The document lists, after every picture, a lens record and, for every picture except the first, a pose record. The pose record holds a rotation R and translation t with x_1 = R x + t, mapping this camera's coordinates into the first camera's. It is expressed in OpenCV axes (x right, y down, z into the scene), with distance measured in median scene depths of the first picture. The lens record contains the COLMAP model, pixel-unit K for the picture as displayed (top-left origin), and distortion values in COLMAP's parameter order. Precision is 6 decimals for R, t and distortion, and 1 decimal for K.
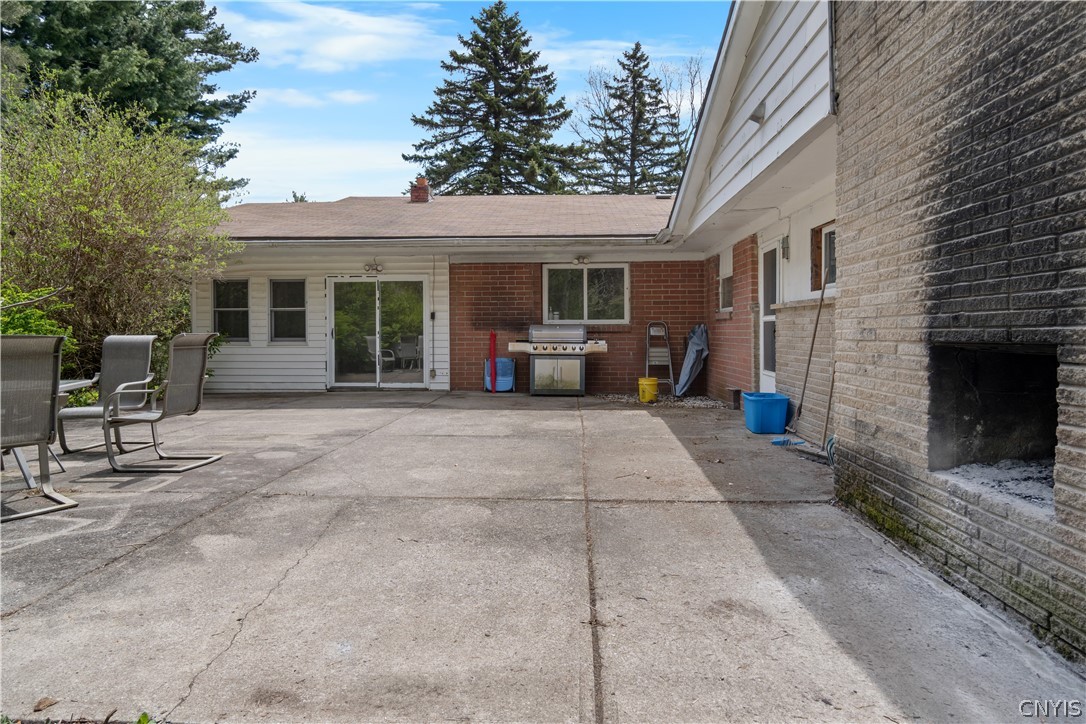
lens RADIAL K [[656.0, 0, 544.3], [0, 656.0, 355.0], [0, 0, 1]] dist [0.003186, -0.000475]
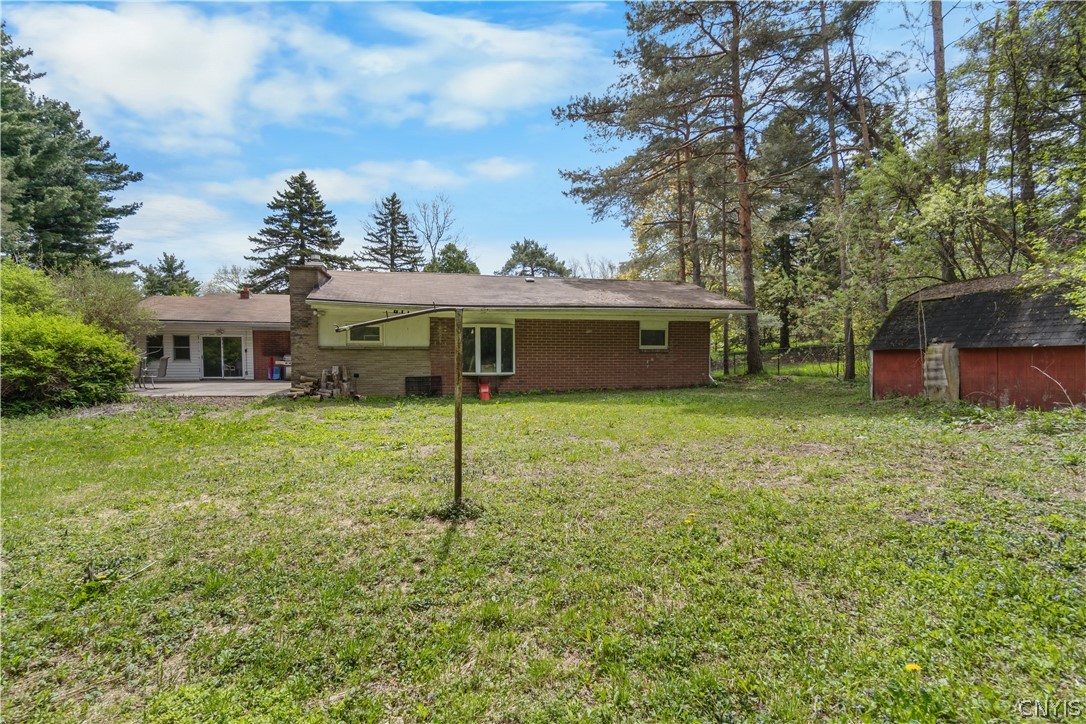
lens RADIAL K [[481.8, 0, 514.2], [0, 481.8, 392.3], [0, 0, 1]] dist [-0.001741, 0.000080]
pose [[0.965469, -0.013171, 0.260186, 0.152336], [0.003873, 0.999336, 0.036219, 0.017131], [-0.260491, -0.033961, 0.964879, -0.477122]]
